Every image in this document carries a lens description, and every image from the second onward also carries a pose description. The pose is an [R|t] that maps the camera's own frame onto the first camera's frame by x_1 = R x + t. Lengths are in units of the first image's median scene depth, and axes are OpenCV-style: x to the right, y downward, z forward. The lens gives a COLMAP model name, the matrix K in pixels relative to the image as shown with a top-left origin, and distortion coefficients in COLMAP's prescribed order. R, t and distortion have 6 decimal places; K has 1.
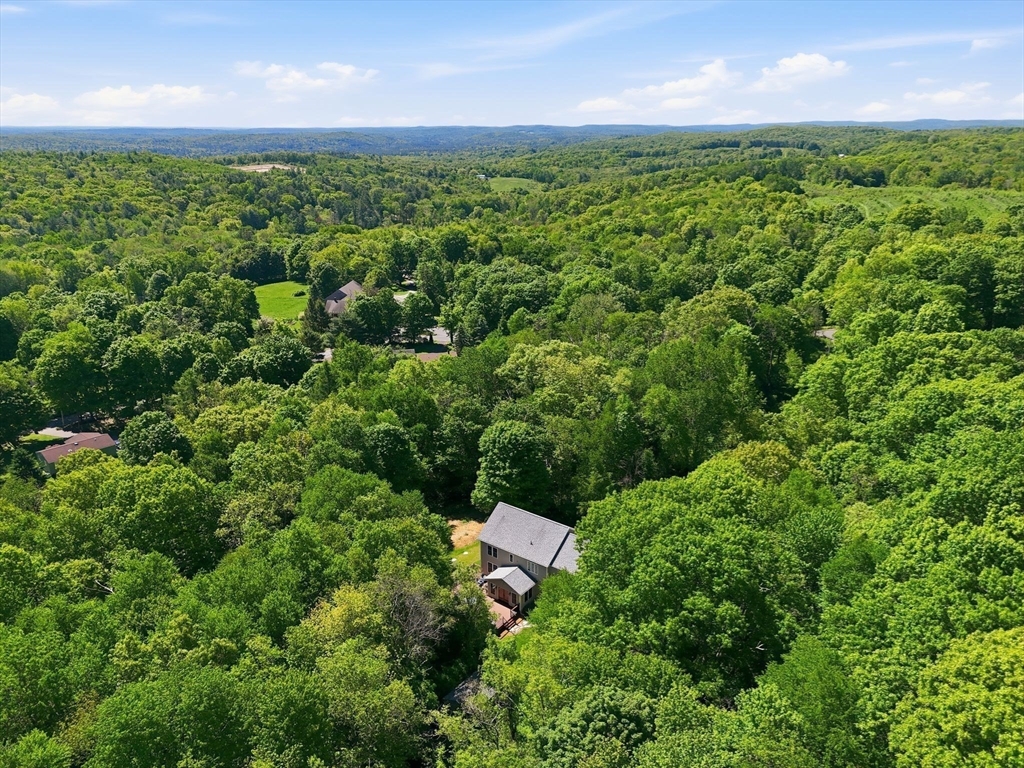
lens RADIAL K [[745.5, 0, 509.7], [0, 745.5, 381.4], [0, 0, 1]] dist [0.045235, -0.010450]
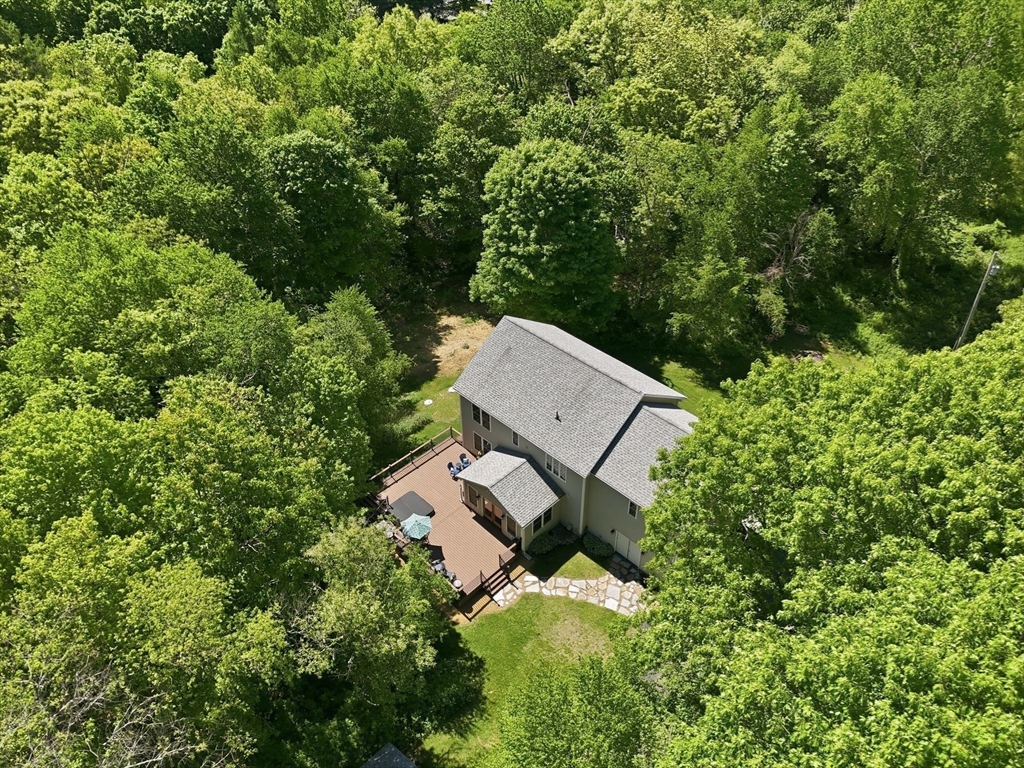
lens RADIAL K [[745.5, 0, 507.4], [0, 745.5, 386.5], [0, 0, 1]] dist [0.045235, -0.010450]
pose [[0.990673, 0.083329, -0.107810, 0.037286], [-0.038981, 0.931460, 0.361748, 0.025600], [0.130565, -0.354172, 0.926021, 0.460322]]
